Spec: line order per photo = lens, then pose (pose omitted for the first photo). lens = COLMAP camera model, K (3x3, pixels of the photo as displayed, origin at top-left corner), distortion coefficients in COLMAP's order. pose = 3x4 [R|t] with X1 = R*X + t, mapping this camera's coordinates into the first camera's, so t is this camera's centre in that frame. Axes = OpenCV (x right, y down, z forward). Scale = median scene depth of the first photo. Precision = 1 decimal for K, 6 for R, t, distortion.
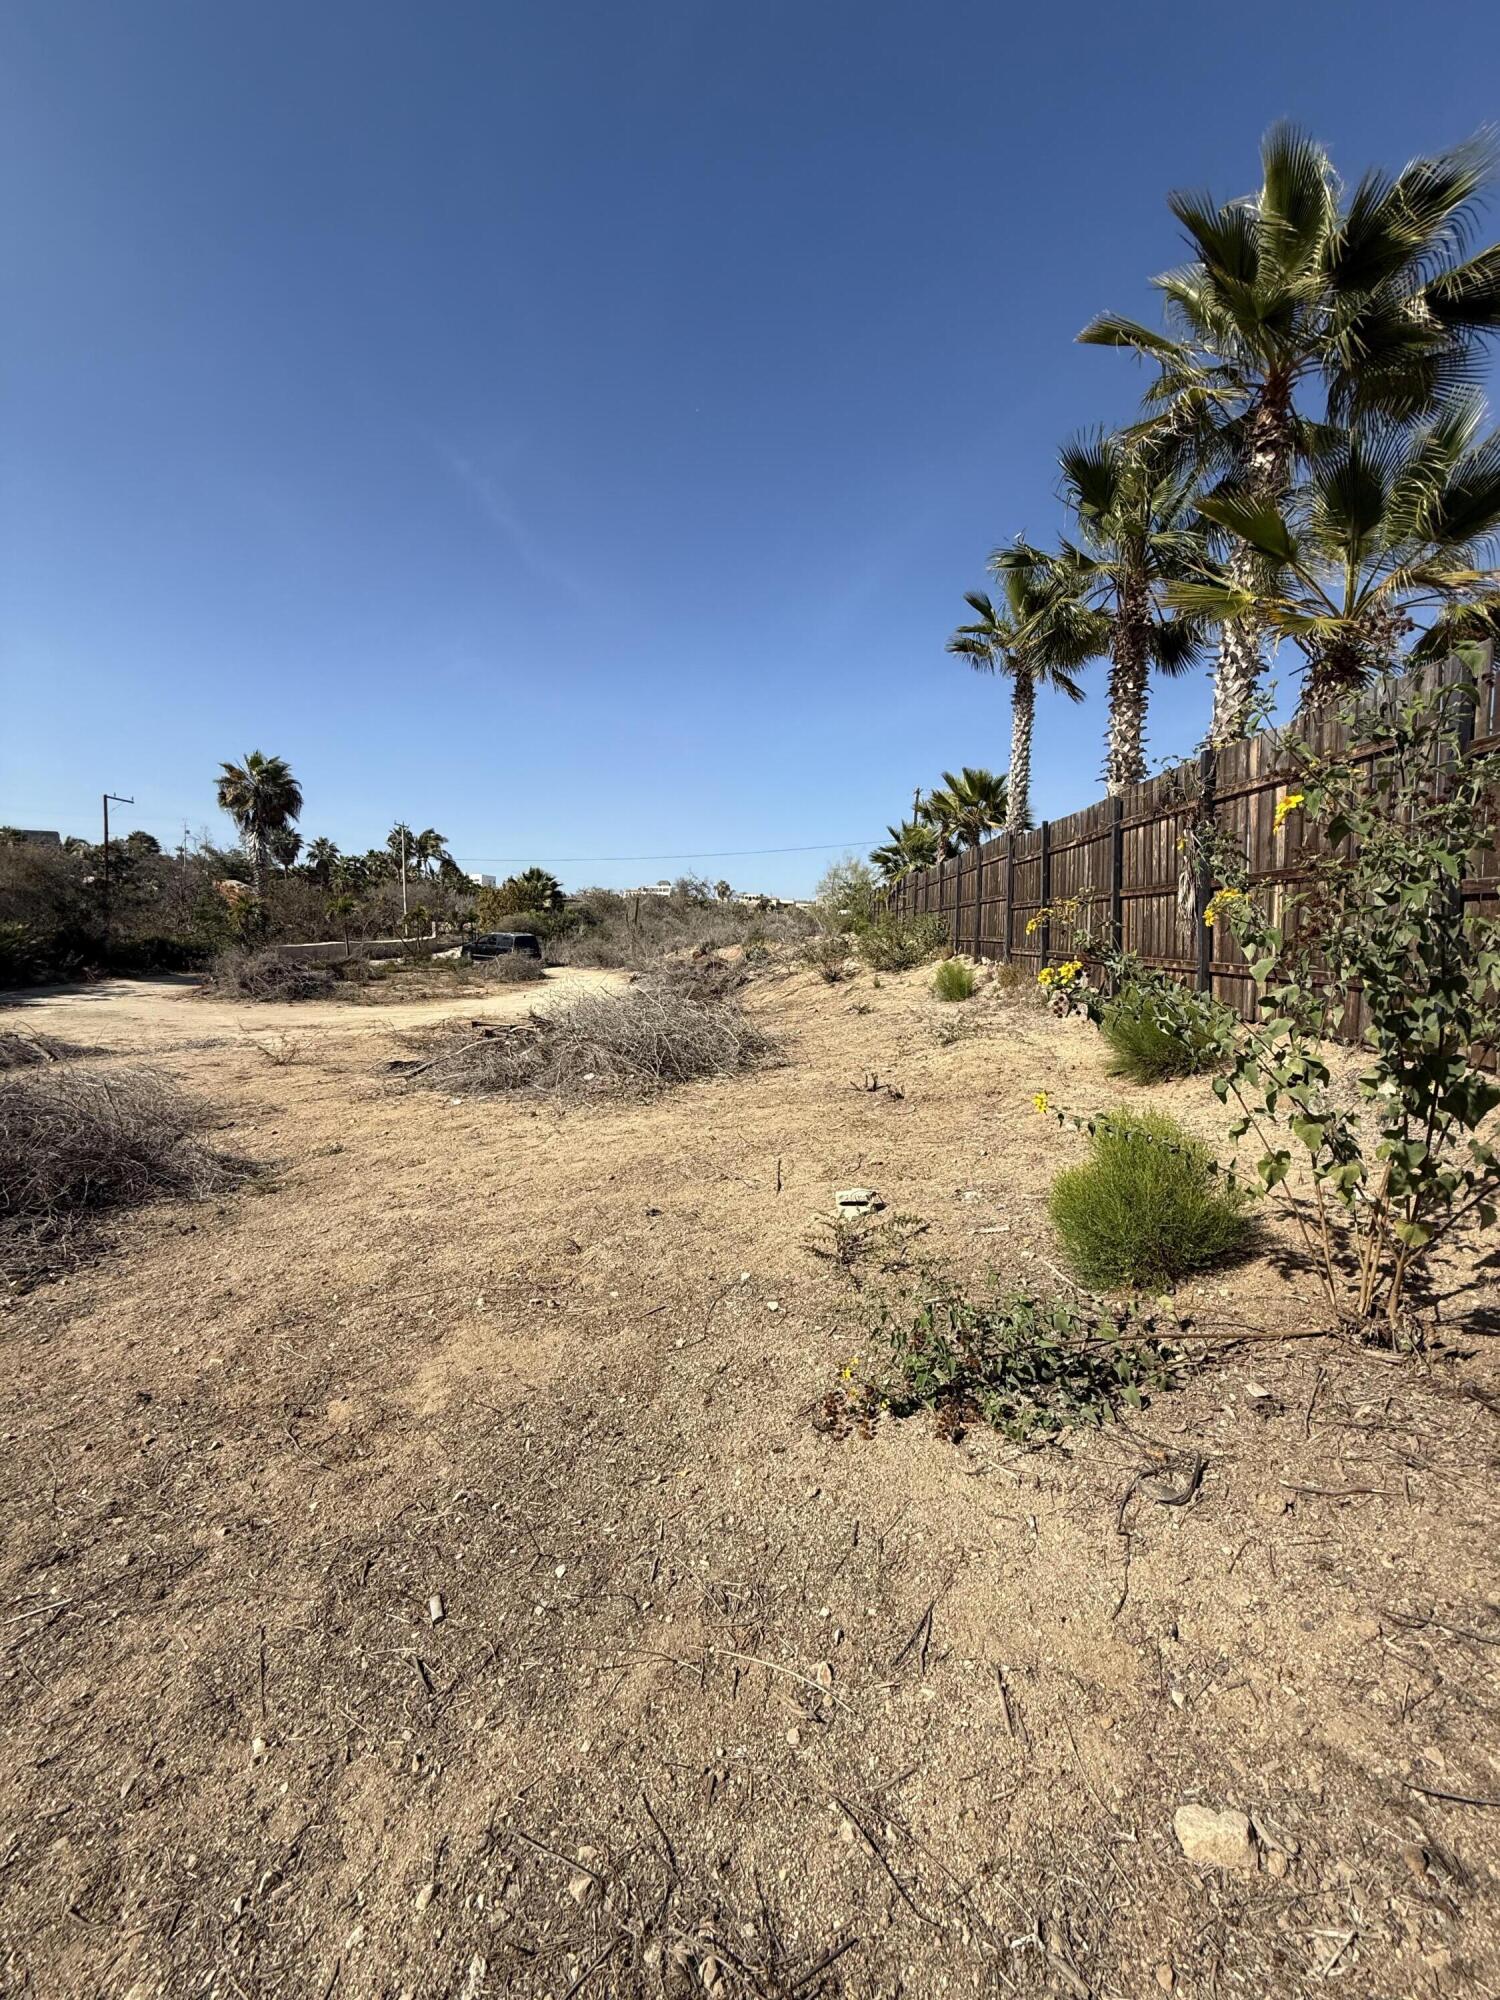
lens RADIAL K [[793.7, 0, 753.0], [0, 793.7, 995.0], [0, 0, 1]] dist [-0.000585, 0.000546]
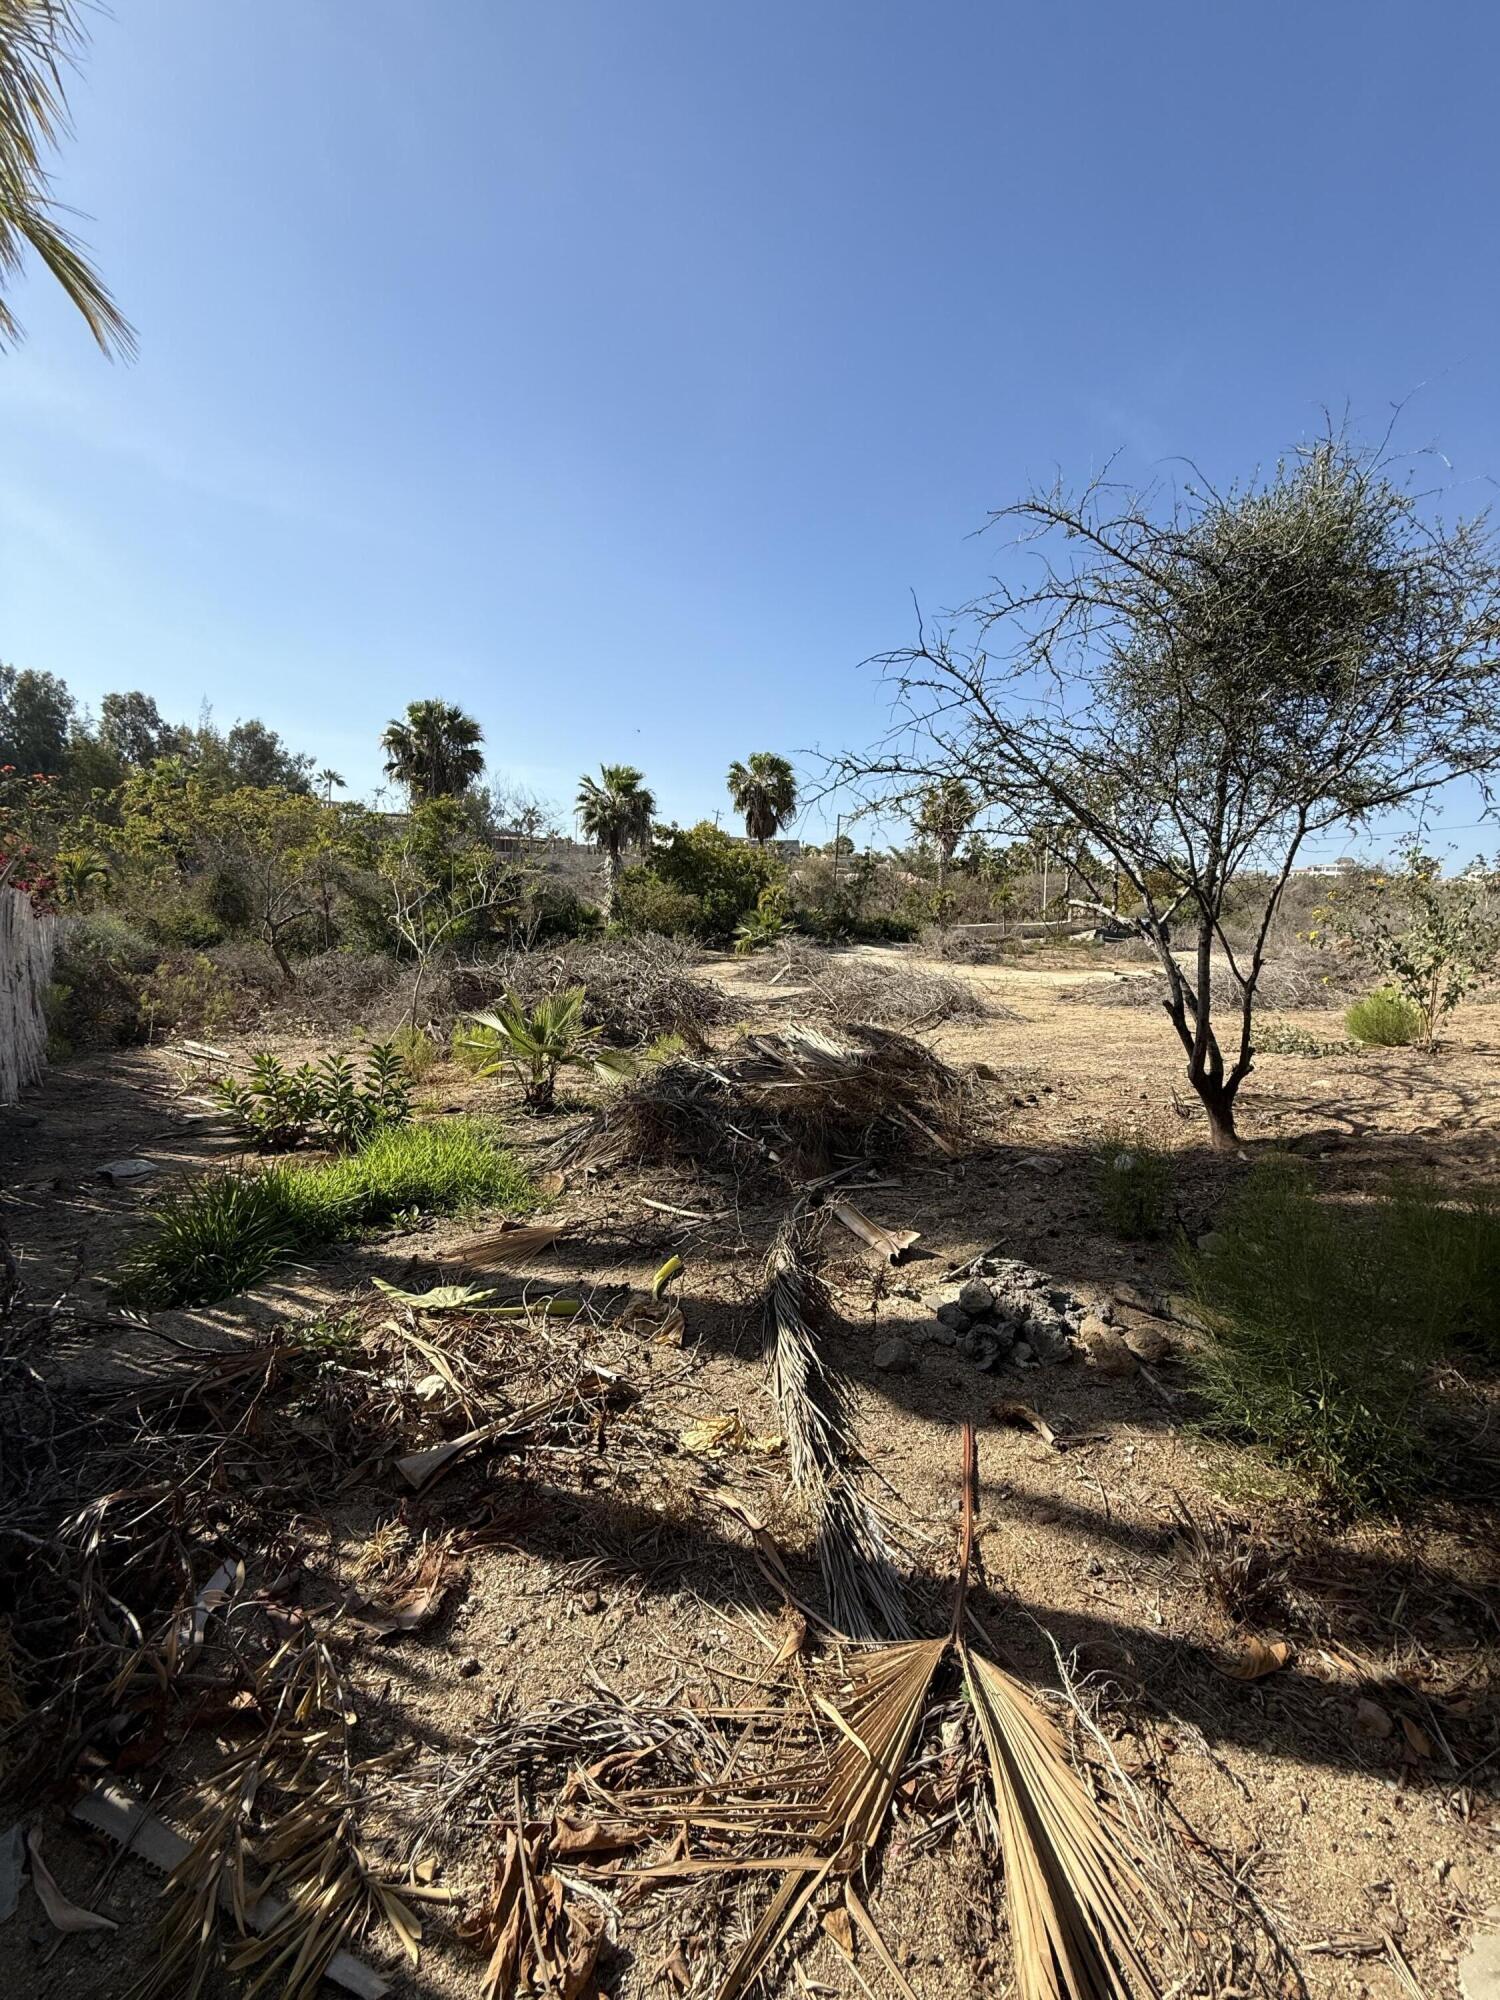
lens RADIAL K [[794.8, 0, 752.2], [0, 794.8, 994.0], [0, 0, 1]] dist [-0.000247, 0.000470]
pose [[0.732493, 0.079566, -0.676109, 0.312961], [-0.067295, 0.996745, 0.044392, 0.080463], [0.677441, 0.012982, 0.735463, -1.055197]]
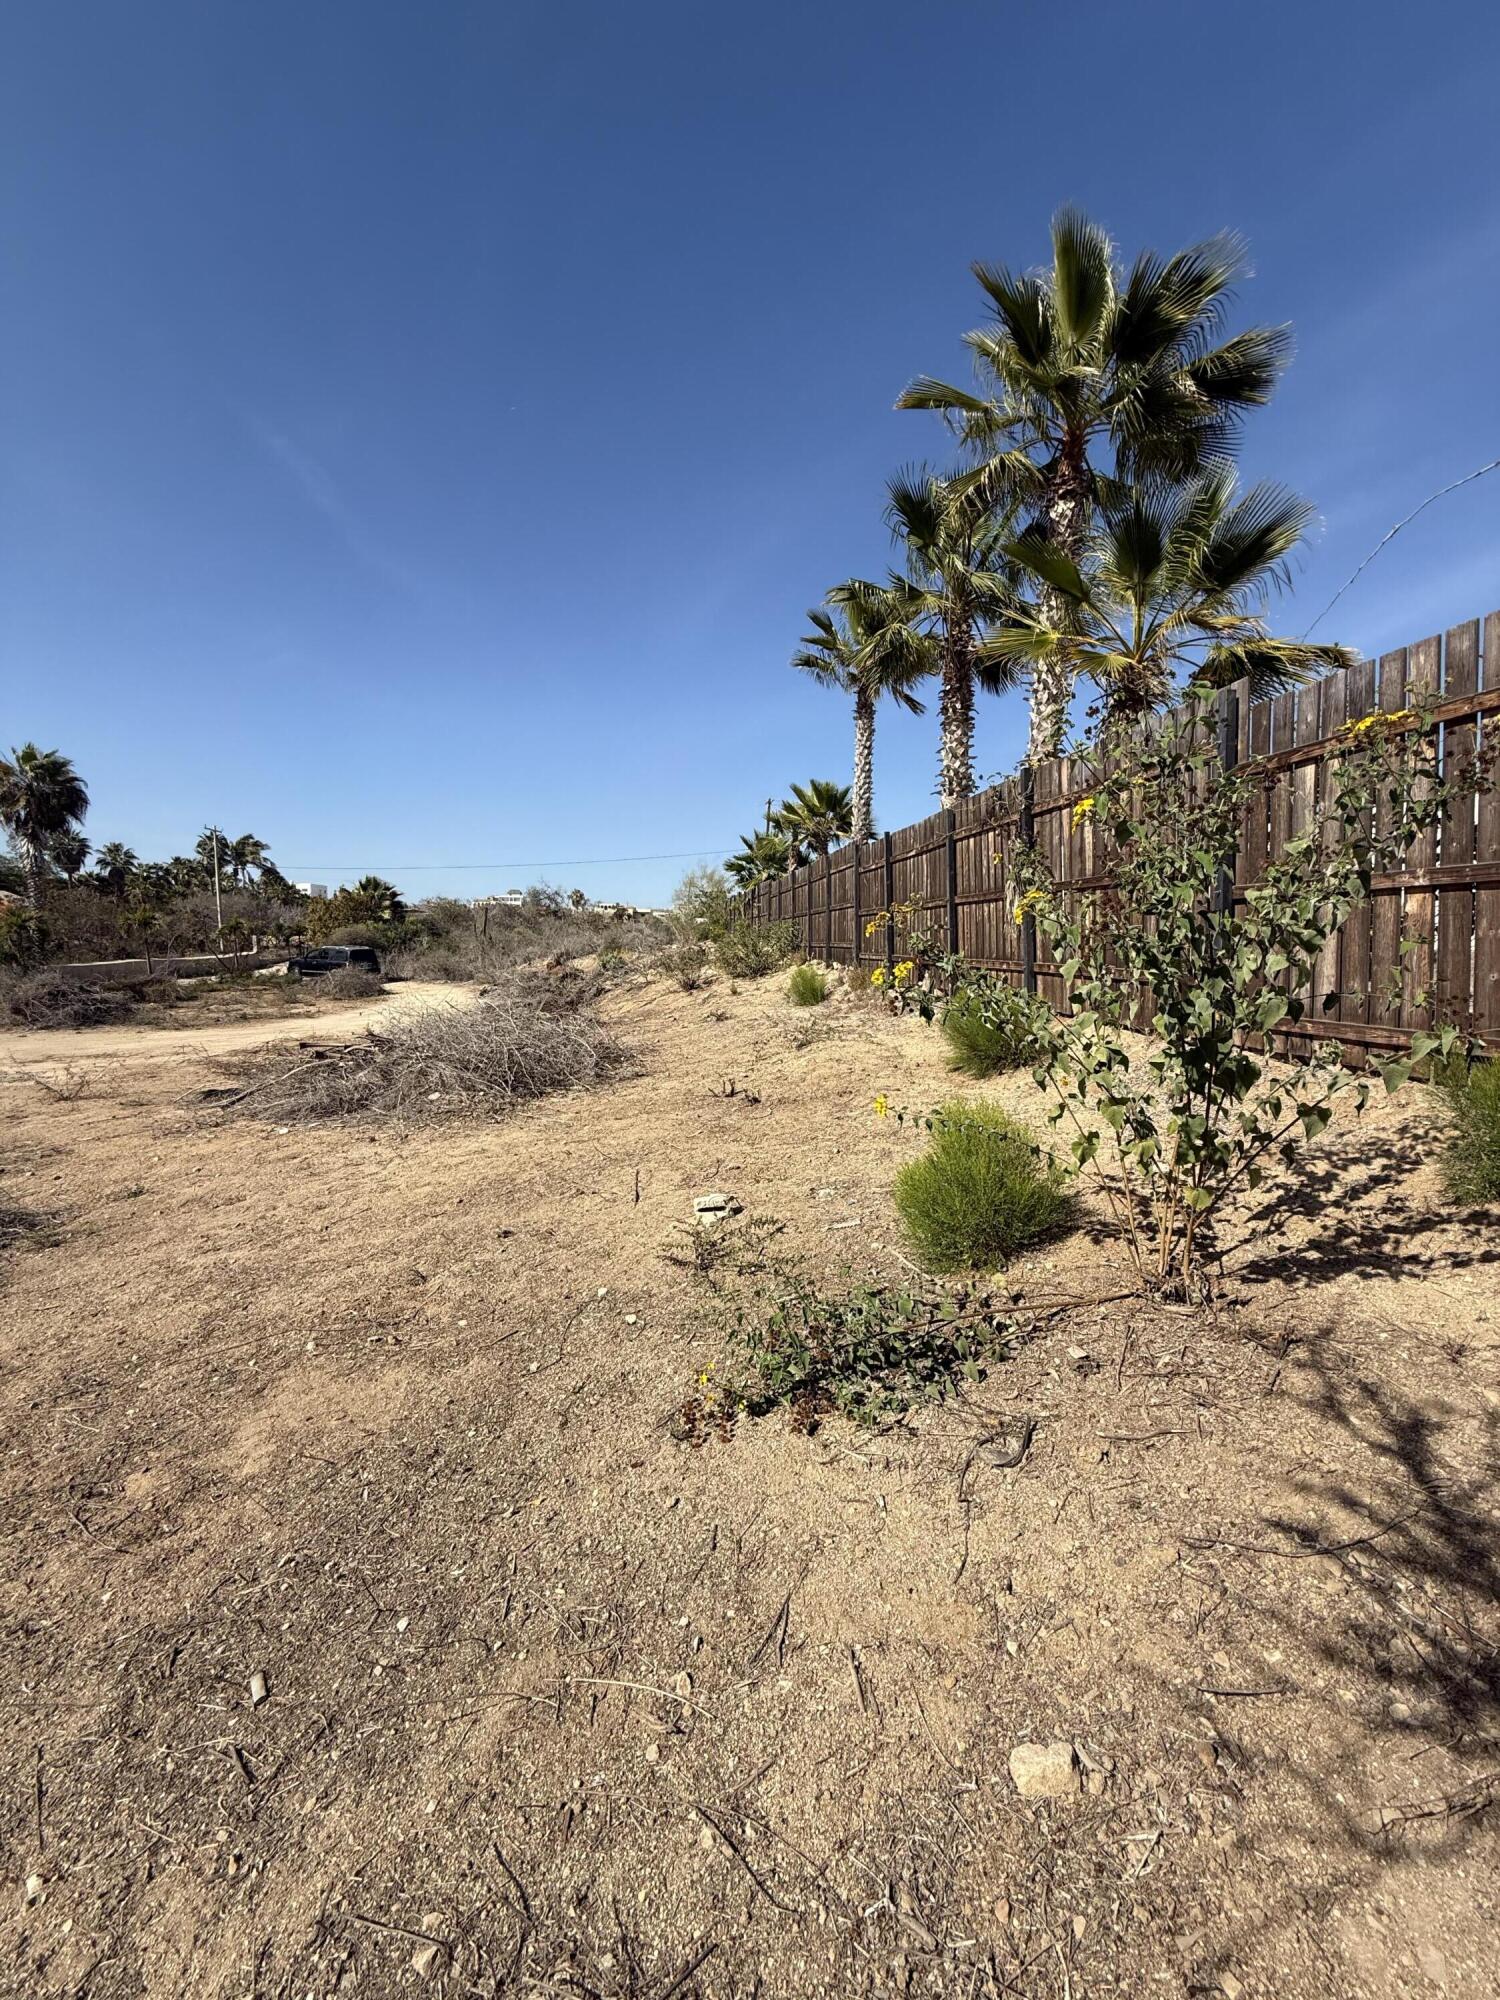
lens RADIAL K [[793.7, 0, 753.0], [0, 793.7, 995.0], [0, 0, 1]] dist [-0.000585, 0.000546]
pose [[0.984086, -0.026805, 0.175657, 0.005183], [0.028650, 0.999558, -0.007976, 0.000627], [-0.175366, 0.012882, 0.984419, -0.001221]]
